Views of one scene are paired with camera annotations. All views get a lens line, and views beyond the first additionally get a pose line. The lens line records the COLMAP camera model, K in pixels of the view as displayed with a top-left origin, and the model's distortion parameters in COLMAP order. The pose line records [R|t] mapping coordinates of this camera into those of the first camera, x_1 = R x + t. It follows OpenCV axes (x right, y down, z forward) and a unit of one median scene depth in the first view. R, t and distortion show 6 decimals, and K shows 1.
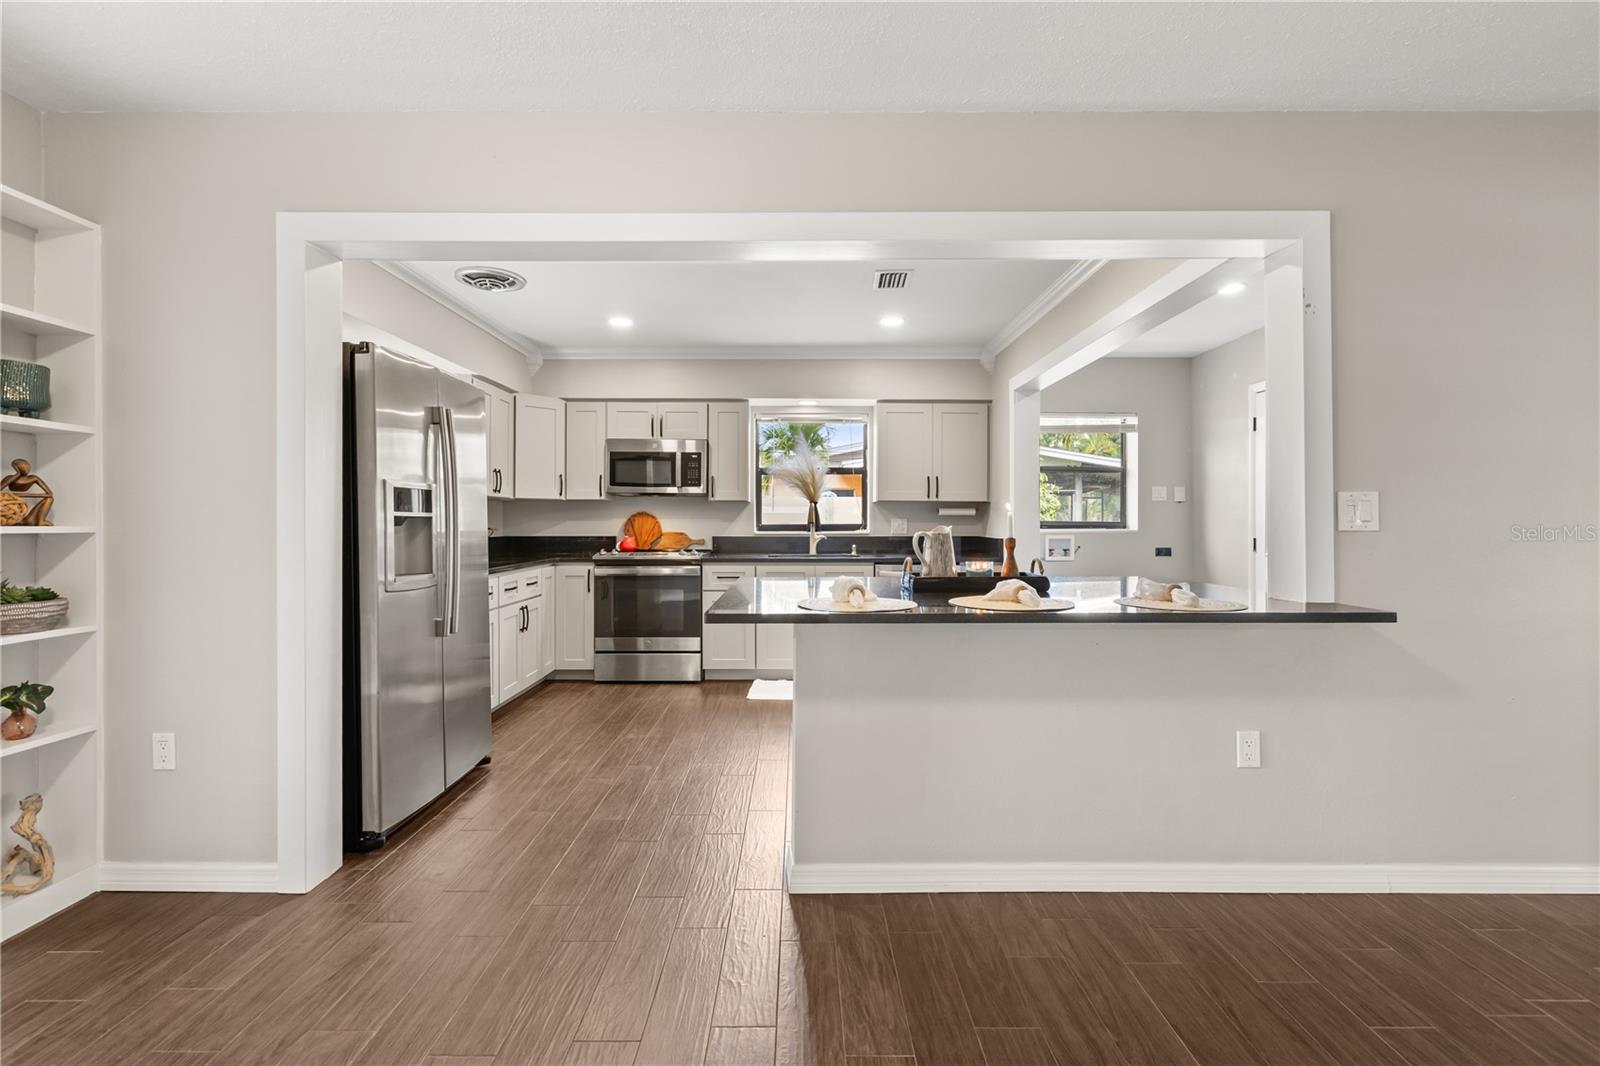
lens RADIAL K [[715.5, 0, 799.7], [0, 715.5, 520.4], [0, 0, 1]] dist [0.000888, 0.000301]
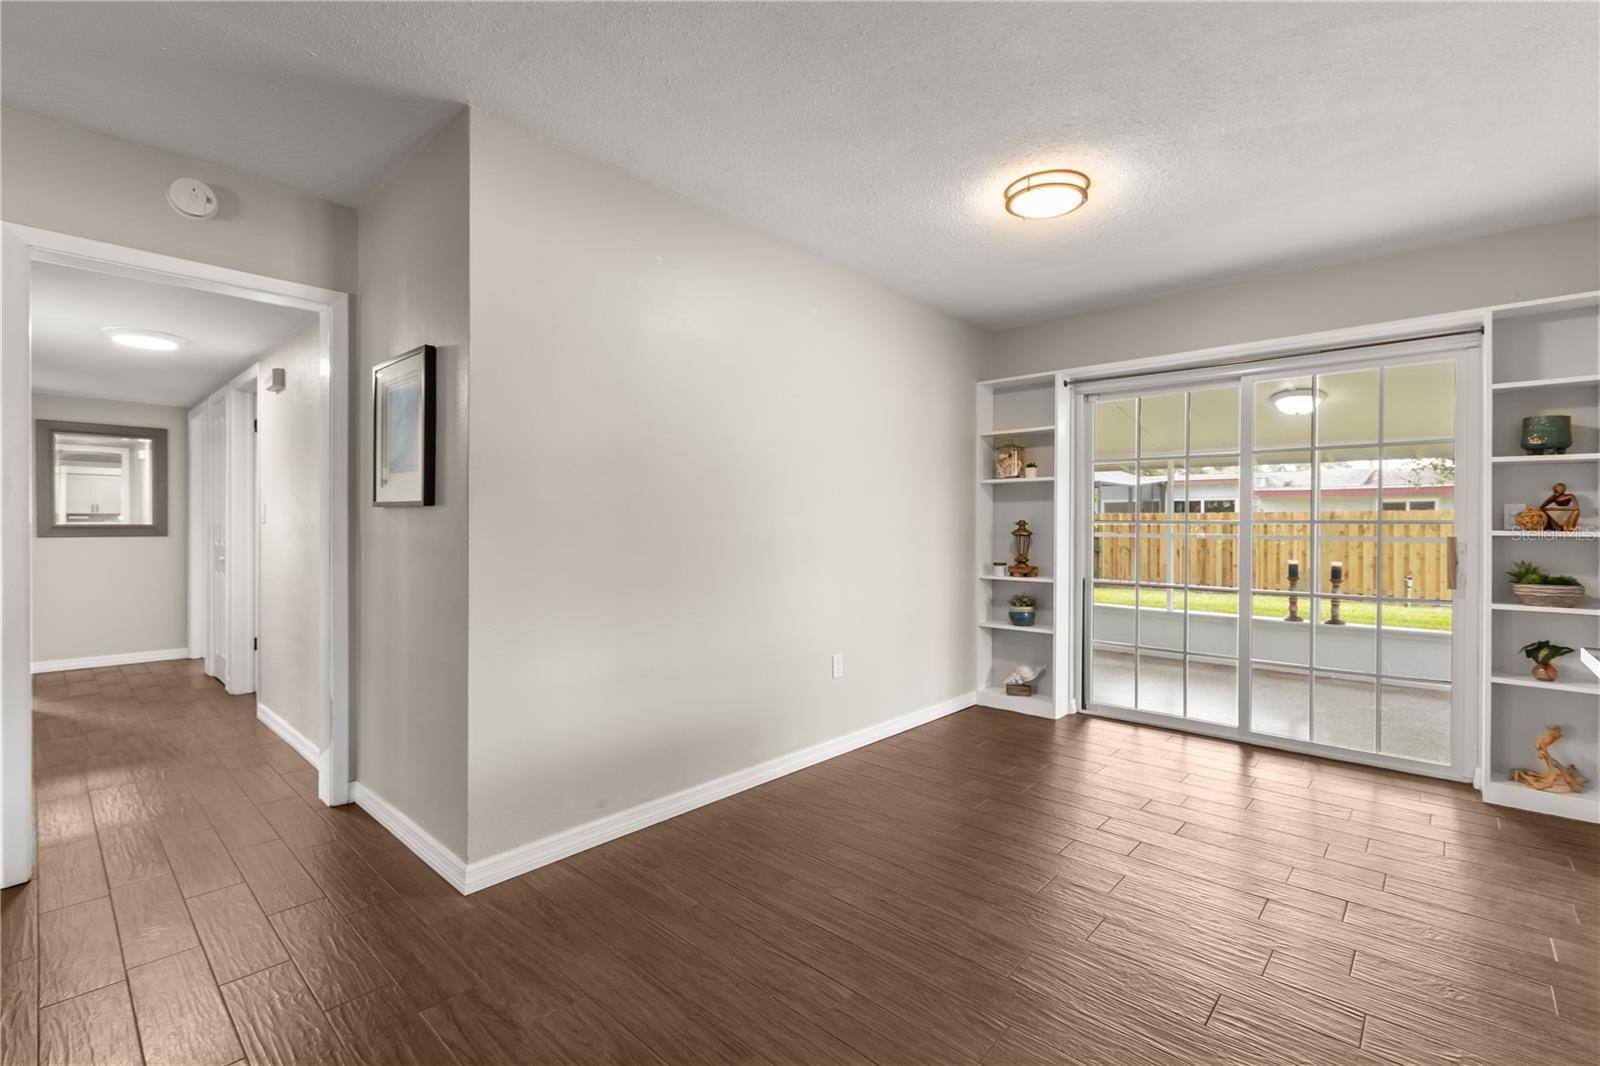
lens RADIAL K [[707.2, 0, 807.5], [0, 707.2, 527.4], [0, 0, 1]] dist [0.001773, 0.000455]
pose [[-0.672818, -0.004021, -0.739797, 0.362760], [-0.007735, 0.999969, 0.001599, 0.003660], [0.739768, 0.006799, -0.672828, 0.334166]]
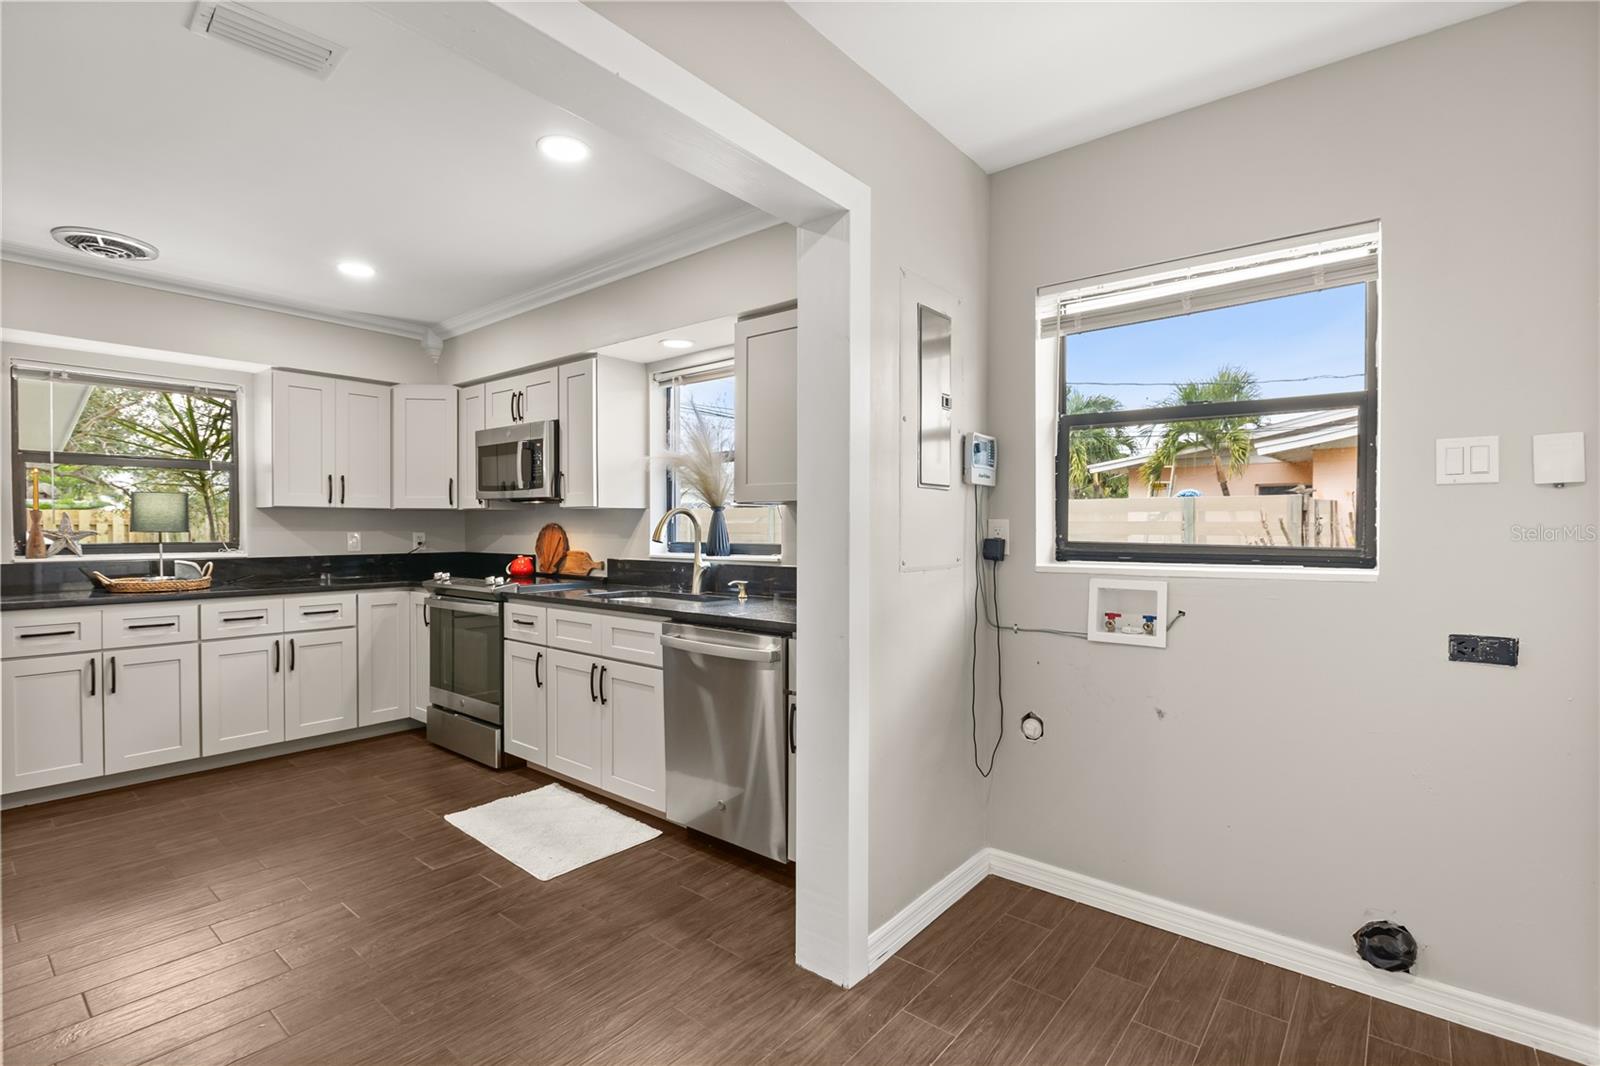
lens RADIAL K [[740.6, 0, 800.0], [0, 740.6, 533.0], [0, 0, 1]] dist [-0.002428, -0.000360]
pose [[0.770216, 0.004883, -0.637764, 0.513958], [-0.000109, 0.999972, 0.007524, -0.008642], [0.637783, -0.005725, 0.770195, 0.606686]]
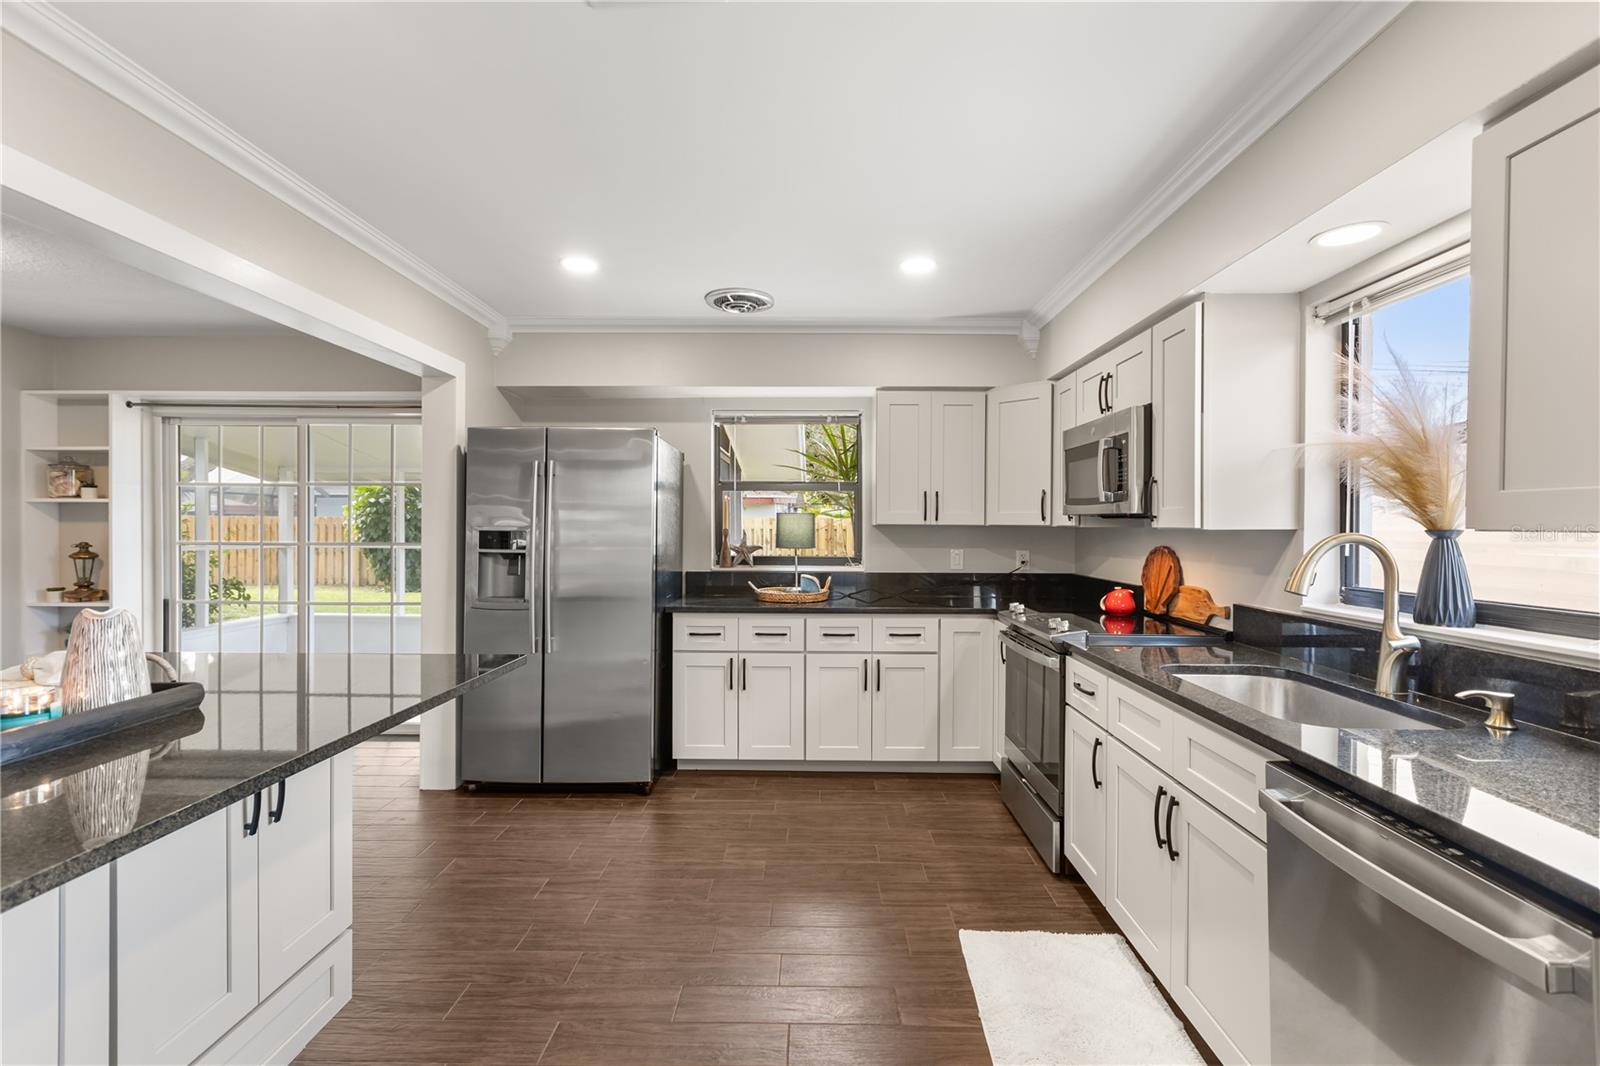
lens RADIAL K [[721.2, 0, 802.2], [0, 721.2, 533.0], [0, 0, 1]] dist [0.001686, 0.000693]
pose [[-0.018481, 0.008661, -0.999792, 0.371532], [-0.005631, 0.999946, 0.008766, -0.027697], [0.999813, 0.005792, -0.018431, 0.783464]]
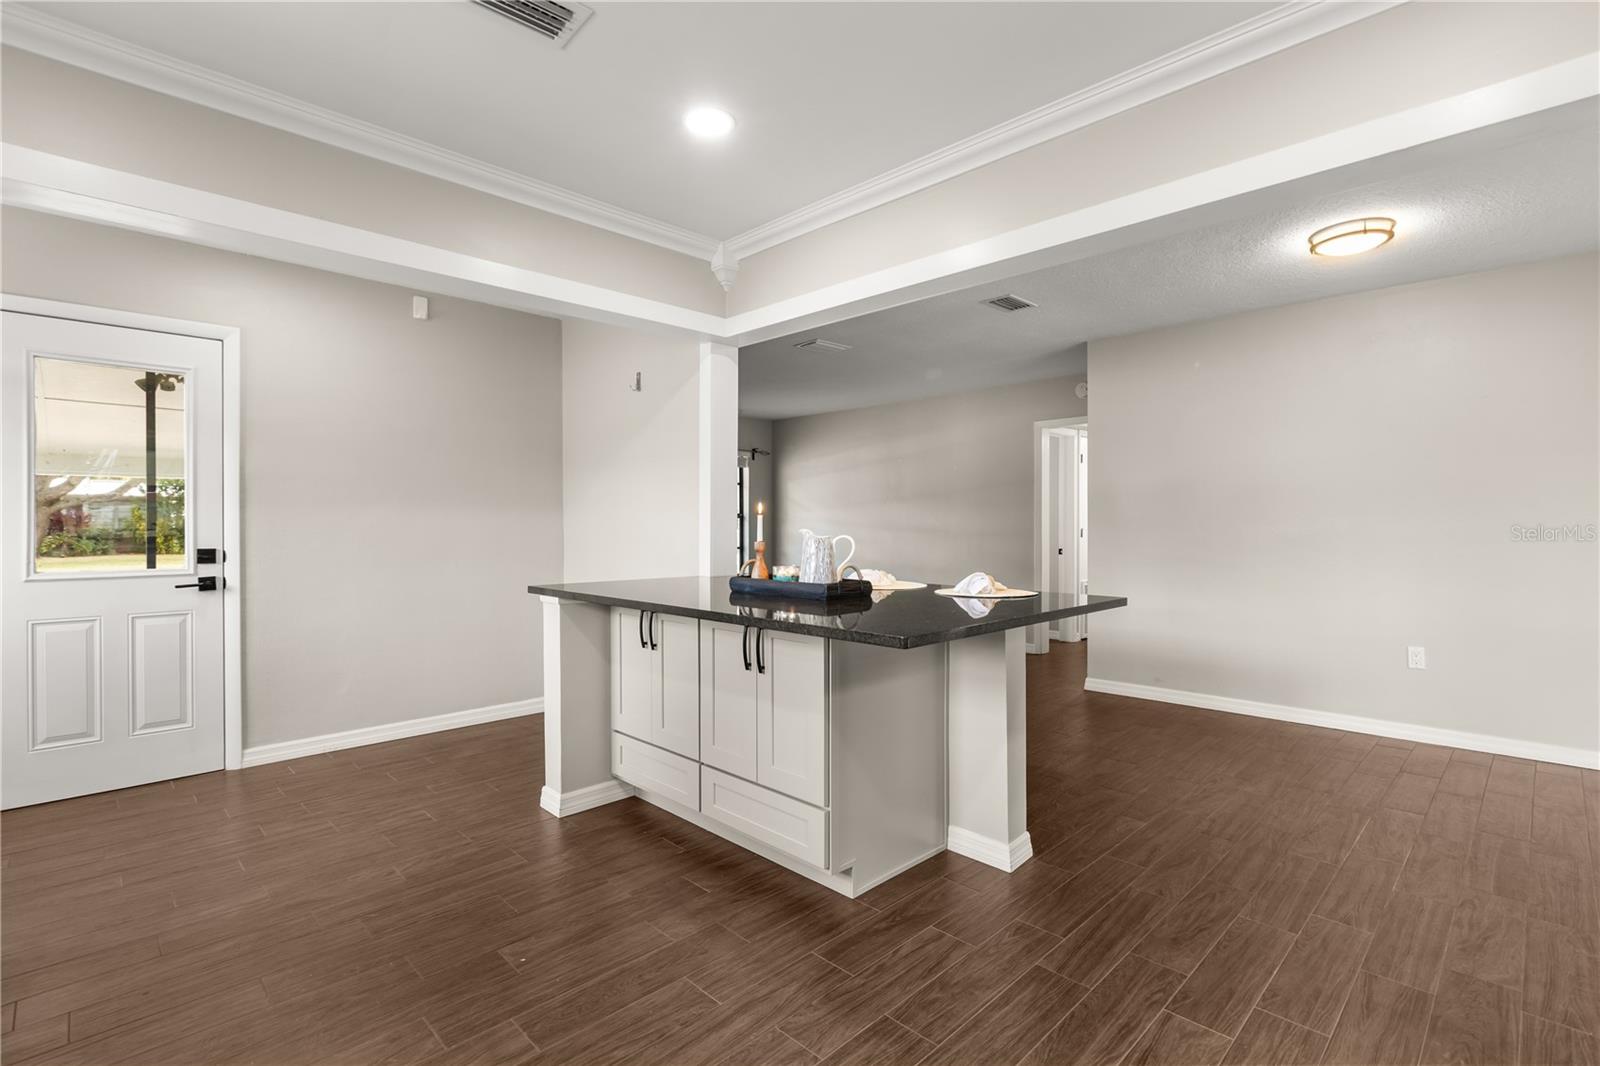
lens RADIAL K [[740.6, 0, 800.0], [0, 740.6, 533.0], [0, 0, 1]] dist [-0.002428, -0.000360]
pose [[-0.701023, -0.007474, 0.713099, -0.243840], [0.001393, 0.999929, 0.011850, 0.000763], [-0.713137, 0.009301, -0.700963, 0.864950]]
